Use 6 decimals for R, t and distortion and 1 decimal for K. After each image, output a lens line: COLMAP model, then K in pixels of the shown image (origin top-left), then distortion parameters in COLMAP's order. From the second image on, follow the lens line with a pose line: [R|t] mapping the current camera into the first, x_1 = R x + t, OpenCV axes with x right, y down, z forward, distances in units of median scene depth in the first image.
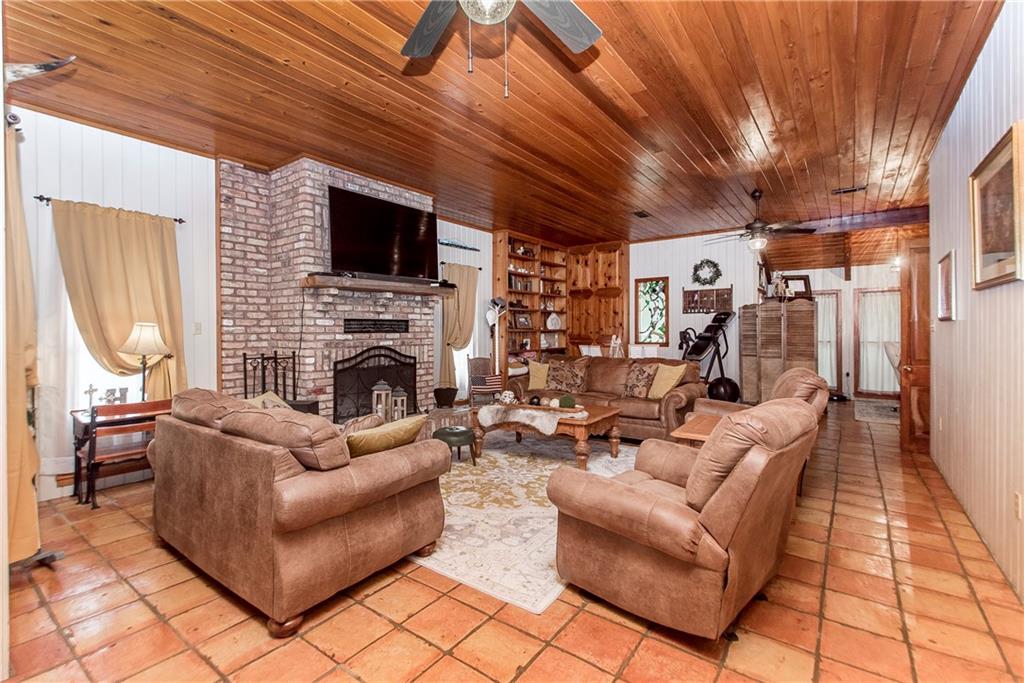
lens RADIAL K [[465.3, 0, 476.2], [0, 465.3, 326.4], [0, 0, 1]] dist [-0.000127, -0.000093]
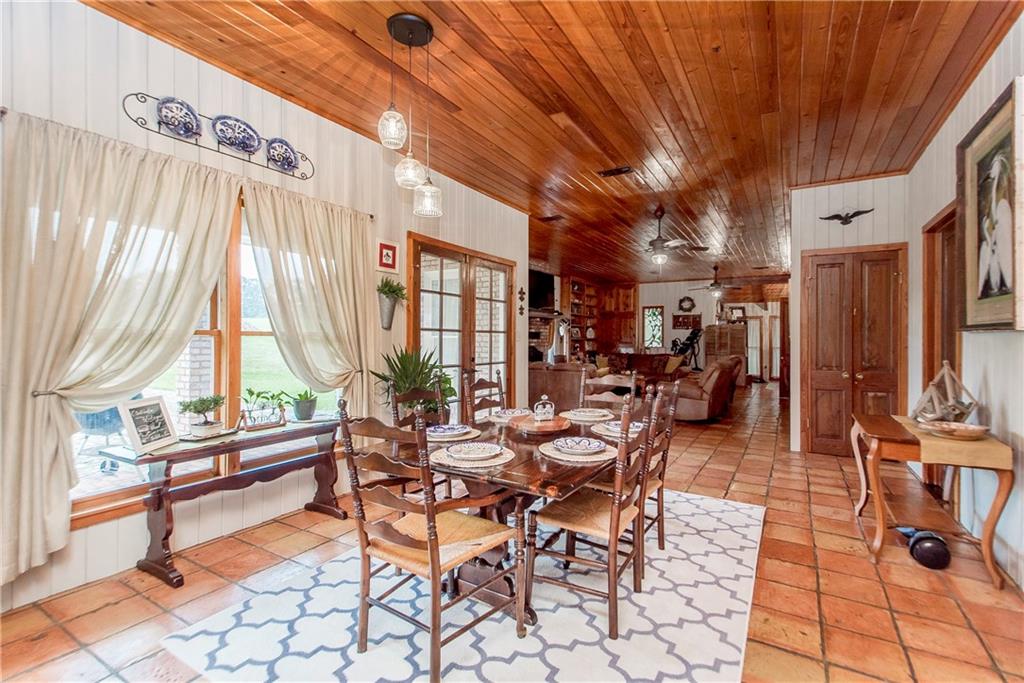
lens RADIAL K [[465.3, 0, 512.5], [0, 465.3, 340.4], [0, 0, 1]] dist [-0.000127, -0.000093]
pose [[0.990131, 0.008287, 0.139897, -0.330330], [-0.009457, 0.999926, 0.007701, 0.004109], [-0.139823, -0.008948, 0.990136, -0.520496]]
